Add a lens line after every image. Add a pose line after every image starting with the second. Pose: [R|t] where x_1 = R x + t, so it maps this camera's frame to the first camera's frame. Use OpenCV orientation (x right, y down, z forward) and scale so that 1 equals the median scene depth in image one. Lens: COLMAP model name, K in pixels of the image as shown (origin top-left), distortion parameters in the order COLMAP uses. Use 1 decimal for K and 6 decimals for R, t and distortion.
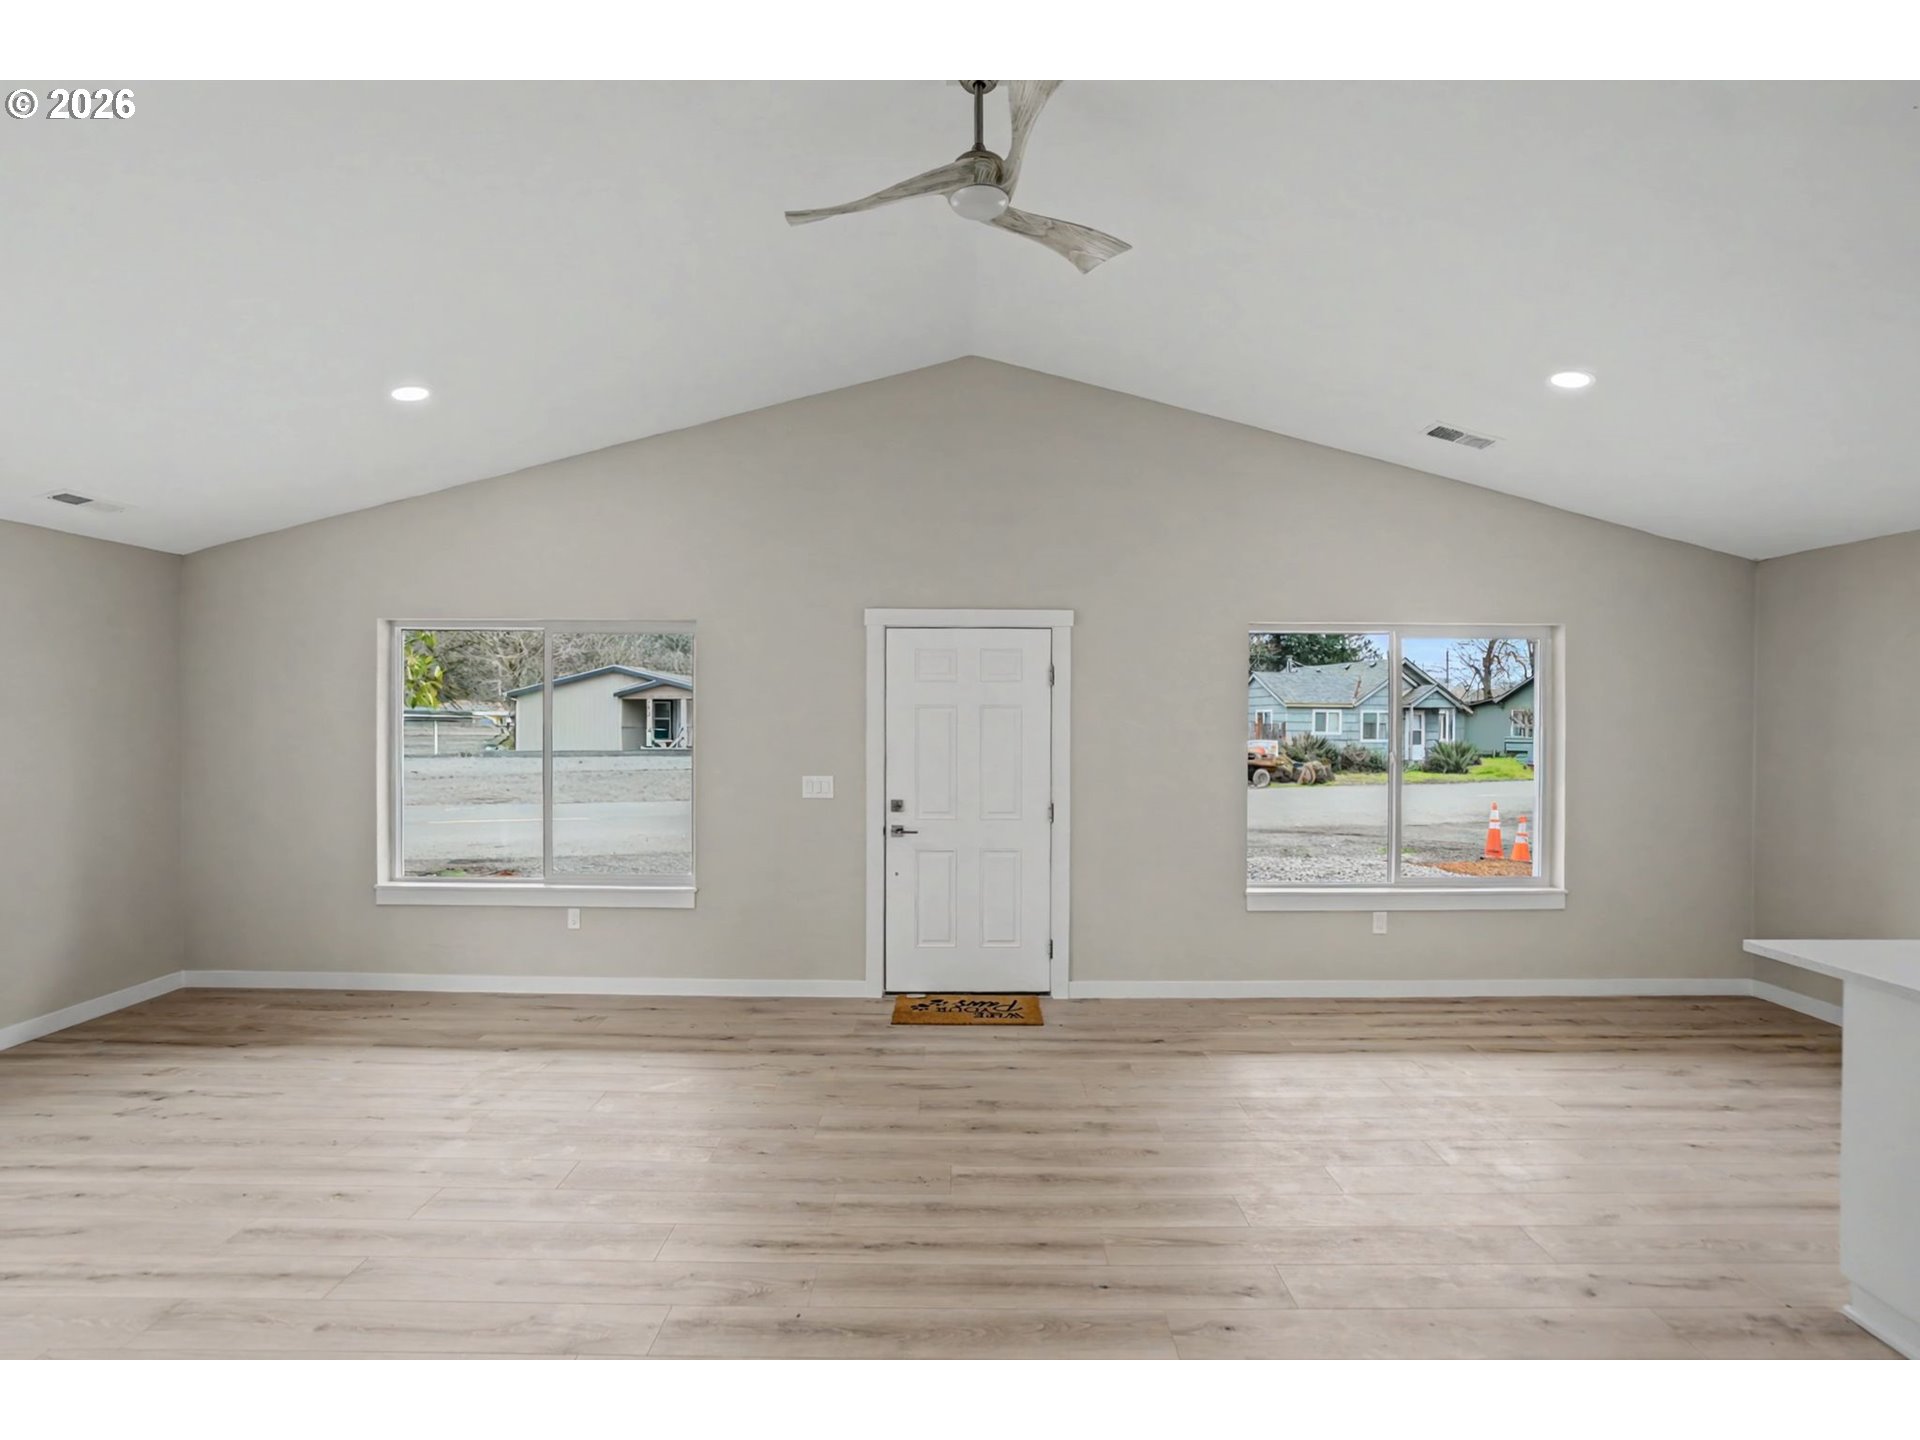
lens RADIAL K [[904.6, 0, 960.2], [0, 904.6, 716.4], [0, 0, 1]] dist [-0.023304, -0.000170]
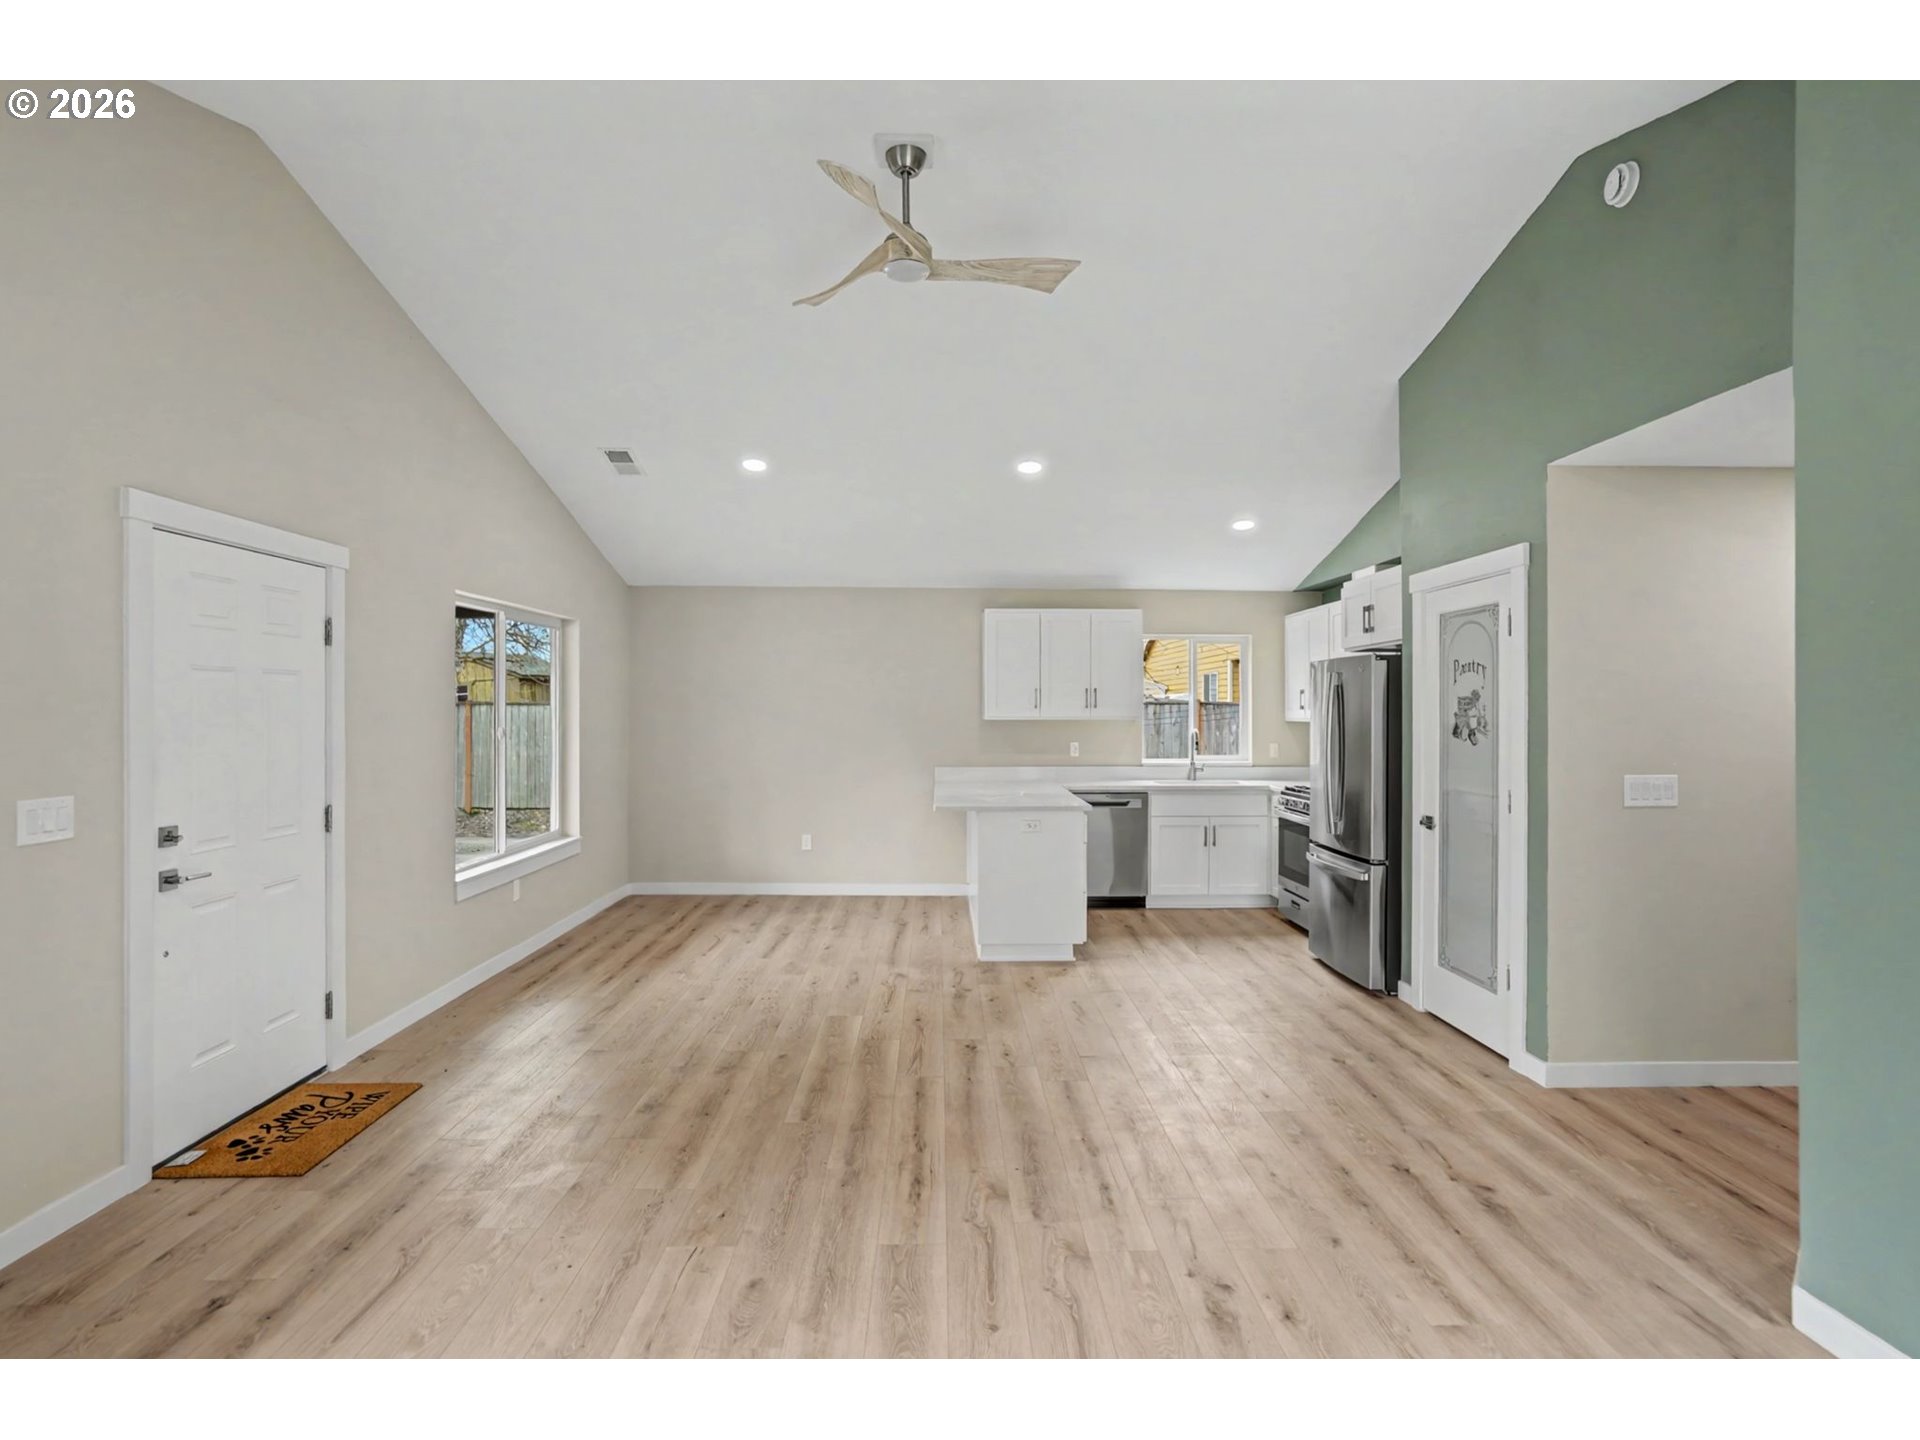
lens RADIAL K [[1006.3, 0, 963.6], [0, 1006.3, 709.8], [0, 0, 1]] dist [-0.037062, 0.000172]
pose [[-0.016690, -0.004517, 0.999851, -0.798533], [-0.002854, 0.999986, 0.004470, 0.014500], [-0.999857, -0.002779, -0.016703, 0.563804]]
